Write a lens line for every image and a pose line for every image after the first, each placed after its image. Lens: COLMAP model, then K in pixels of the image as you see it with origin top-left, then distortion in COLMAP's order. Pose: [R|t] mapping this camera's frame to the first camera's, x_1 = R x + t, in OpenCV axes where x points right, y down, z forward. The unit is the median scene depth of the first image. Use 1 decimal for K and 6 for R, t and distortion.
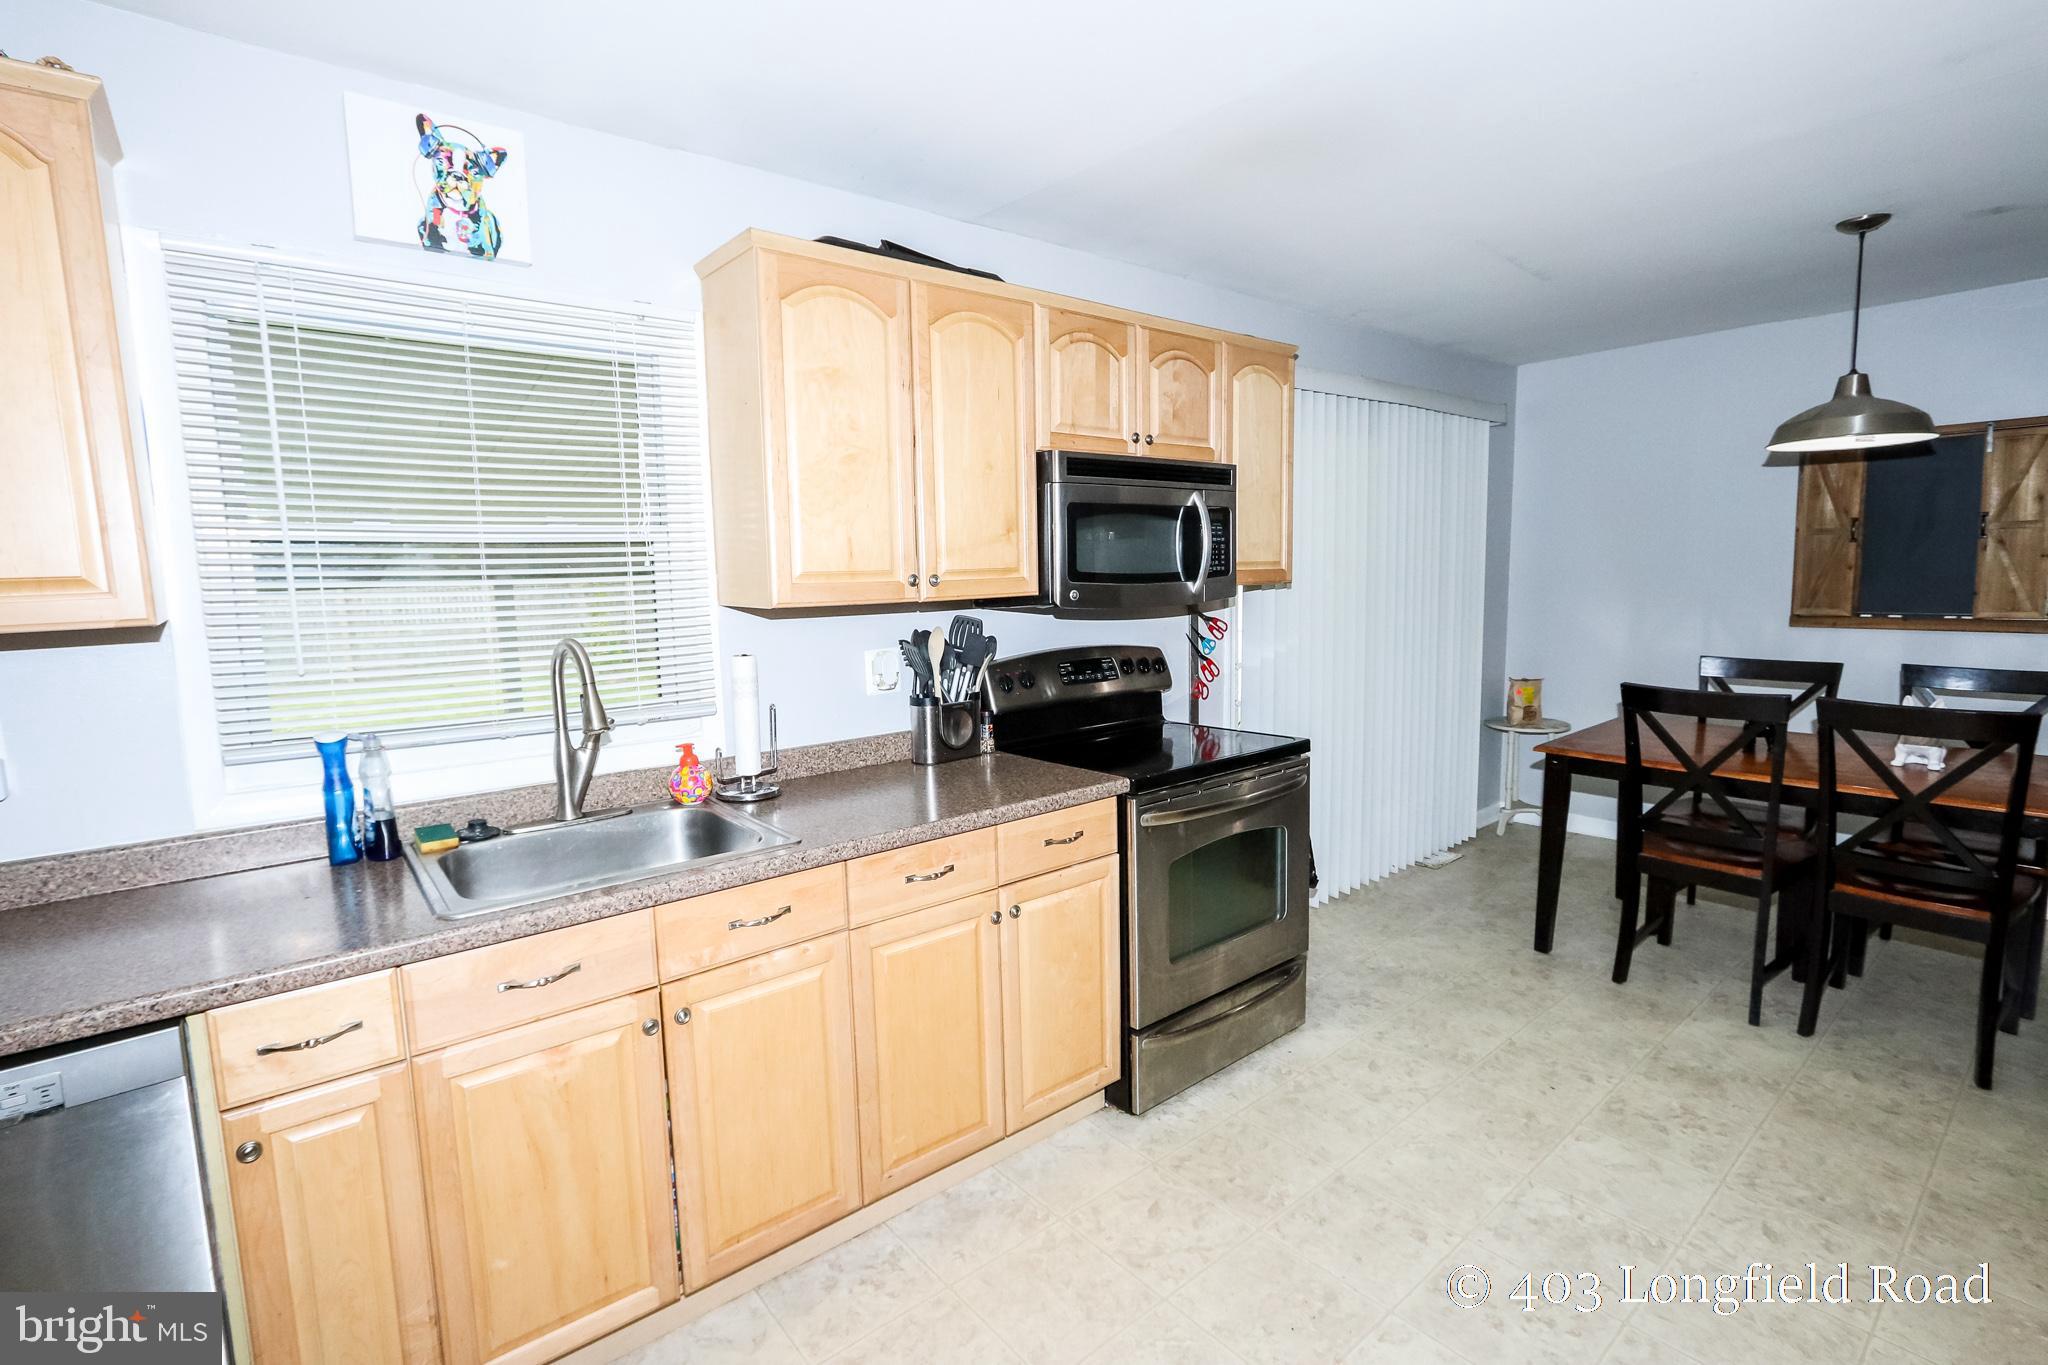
lens RADIAL K [[964.1, 0, 1018.6], [0, 964.1, 667.8], [0, 0, 1]] dist [0.000953, -0.006147]
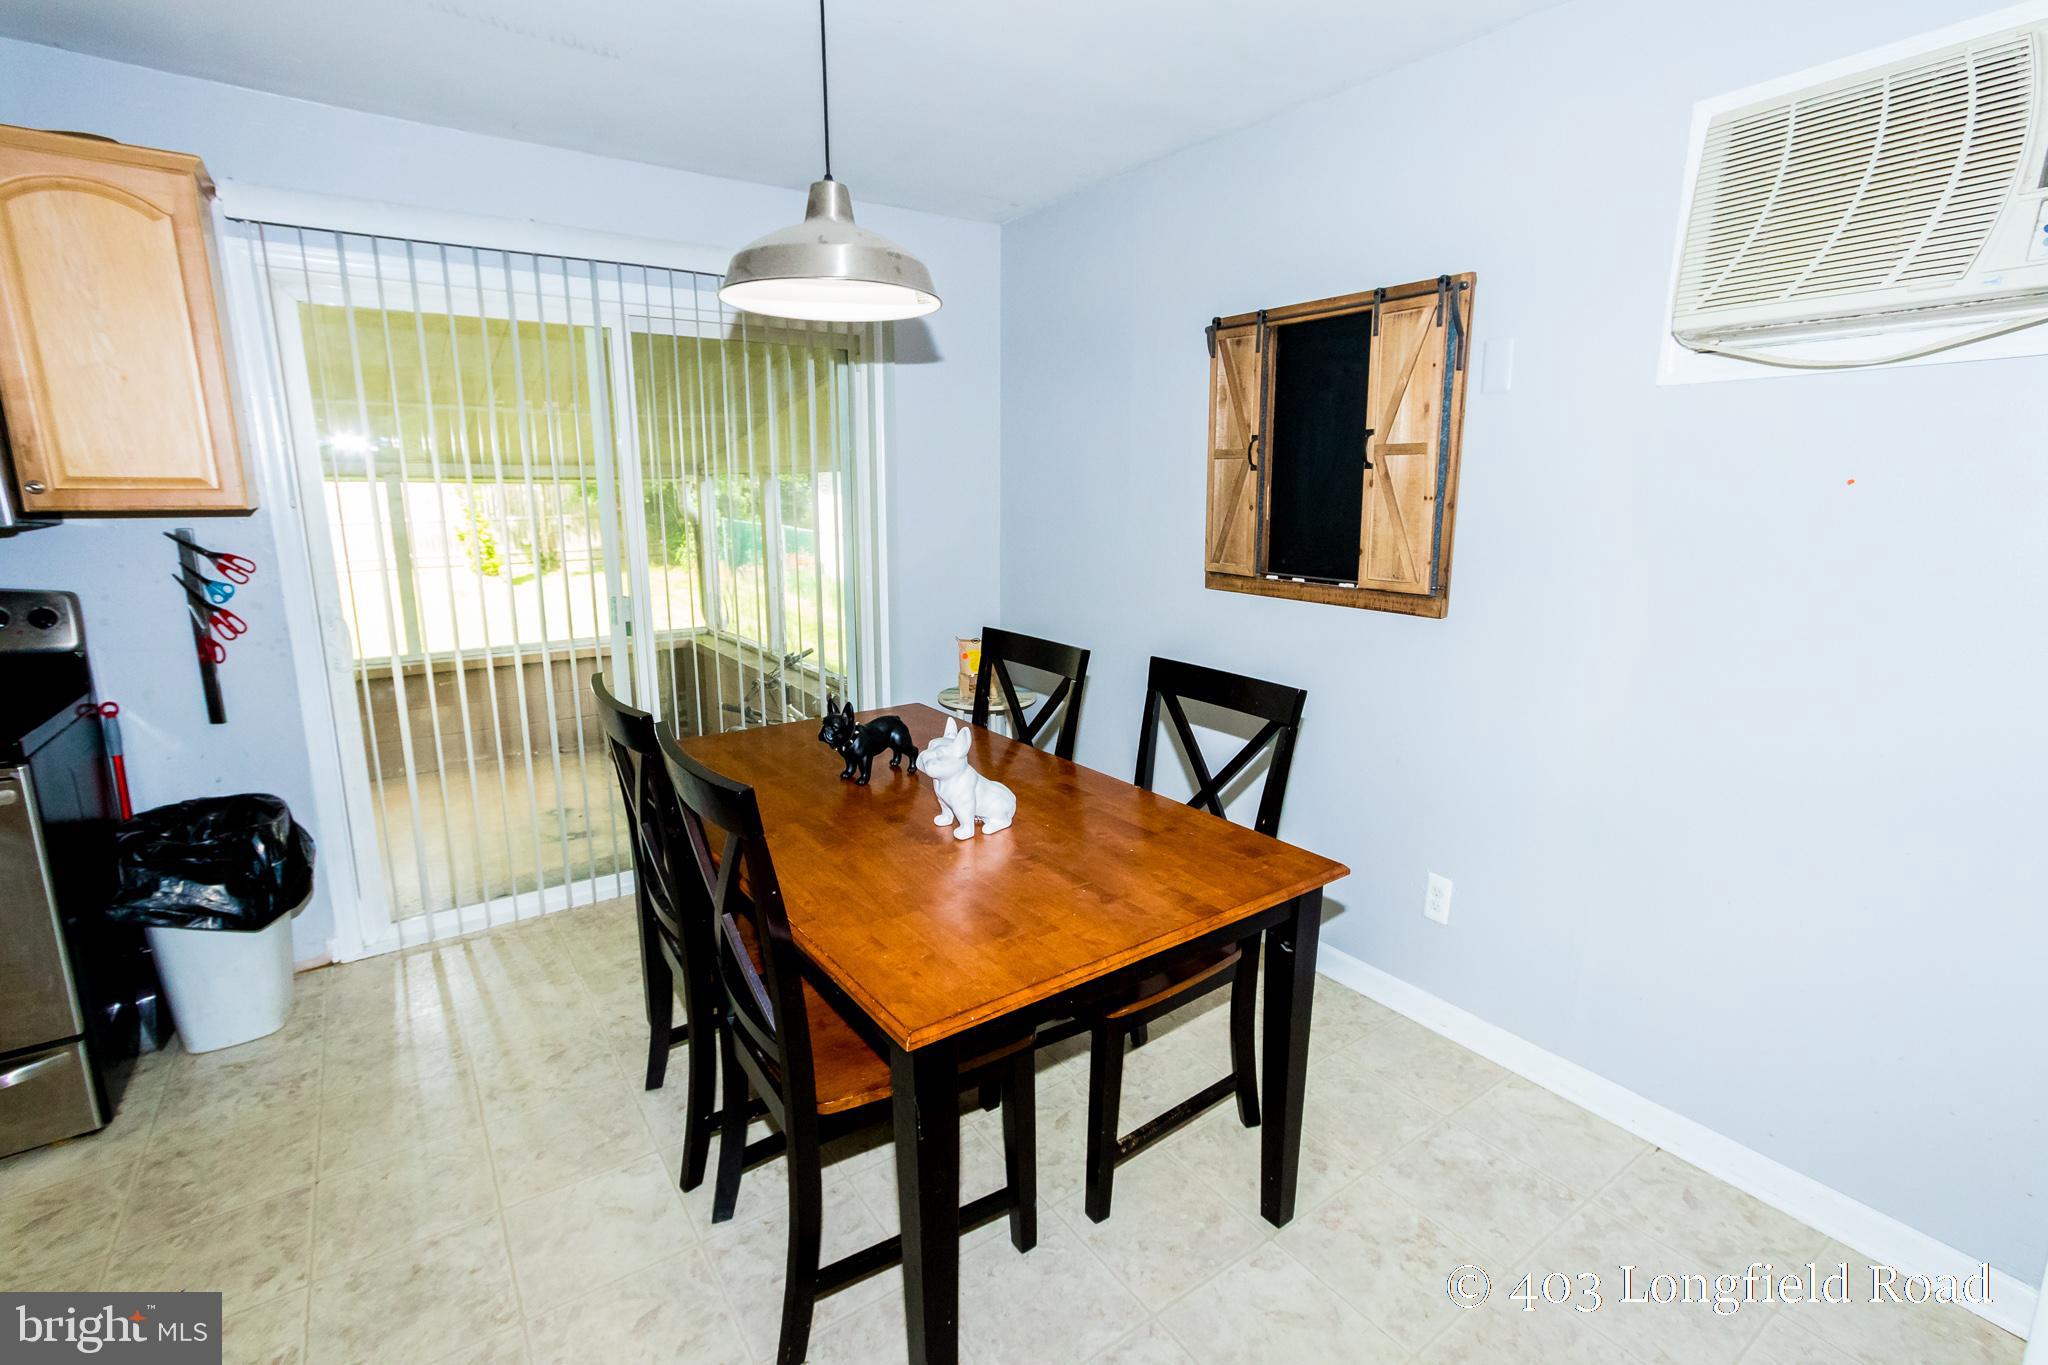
lens RADIAL K [[931.5, 0, 1015.0], [0, 931.5, 683.5], [0, 0, 1]] dist [0.001684, 0.000284]
pose [[0.995962, 0.042459, -0.079096, 0.917655], [-0.033678, 0.993447, 0.109216, -0.054783], [0.083215, -0.106112, 0.990866, 0.353402]]
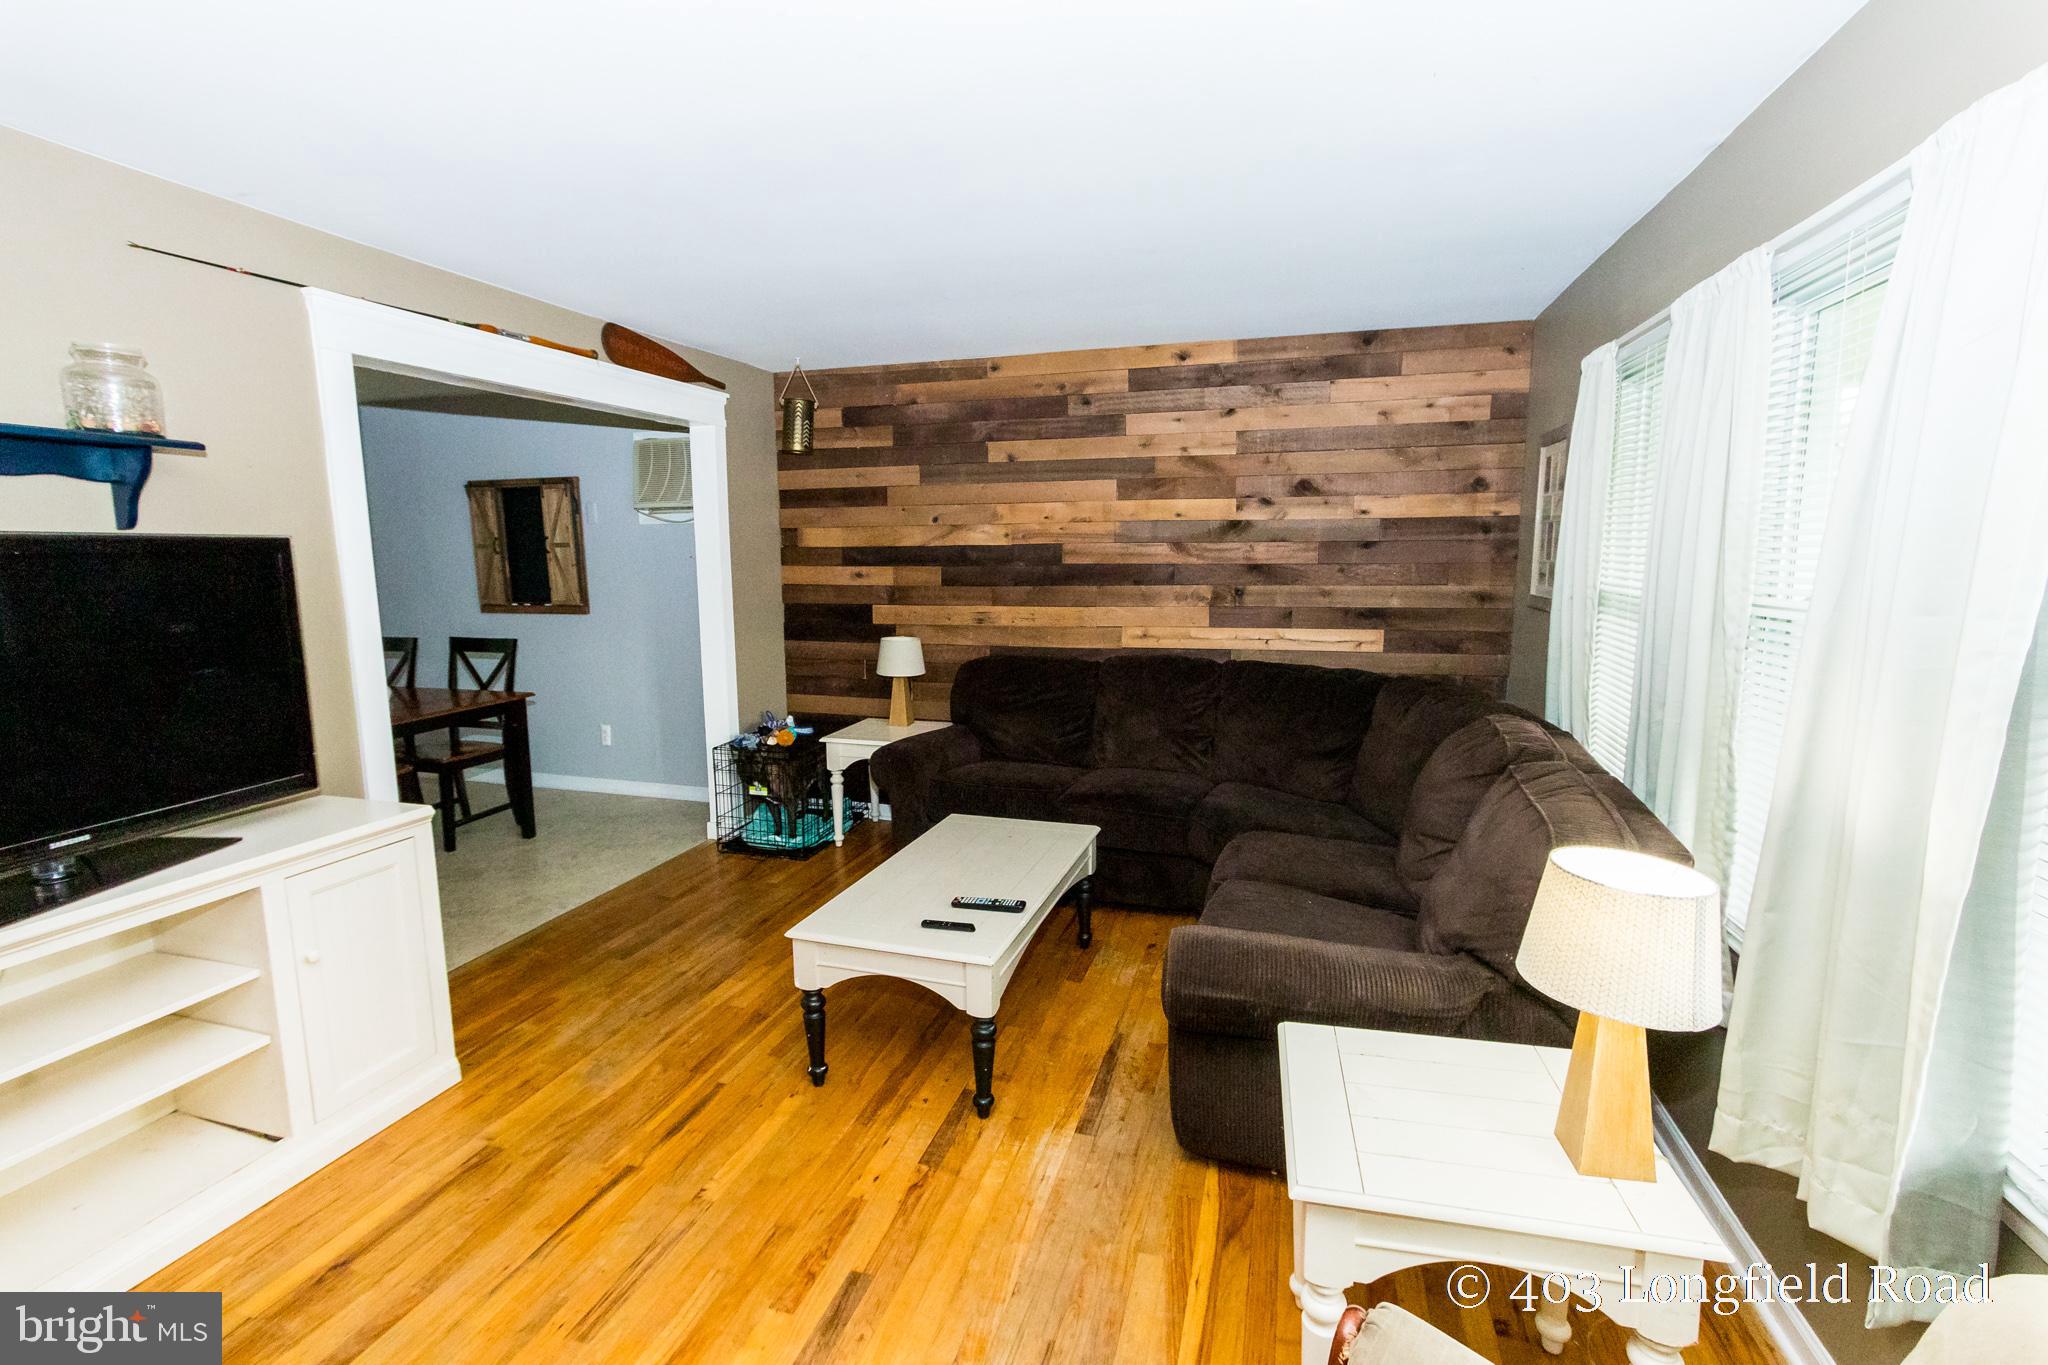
lens RADIAL K [[945.4, 0, 1002.3], [0, 945.4, 681.8], [0, 0, 1]] dist [0.012363, 0.000464]
pose [[0.842547, -0.061566, 0.535093, 0.886895], [0.049486, 0.998092, 0.036917, 0.058905], [-0.536345, -0.004625, 0.843986, -0.782446]]
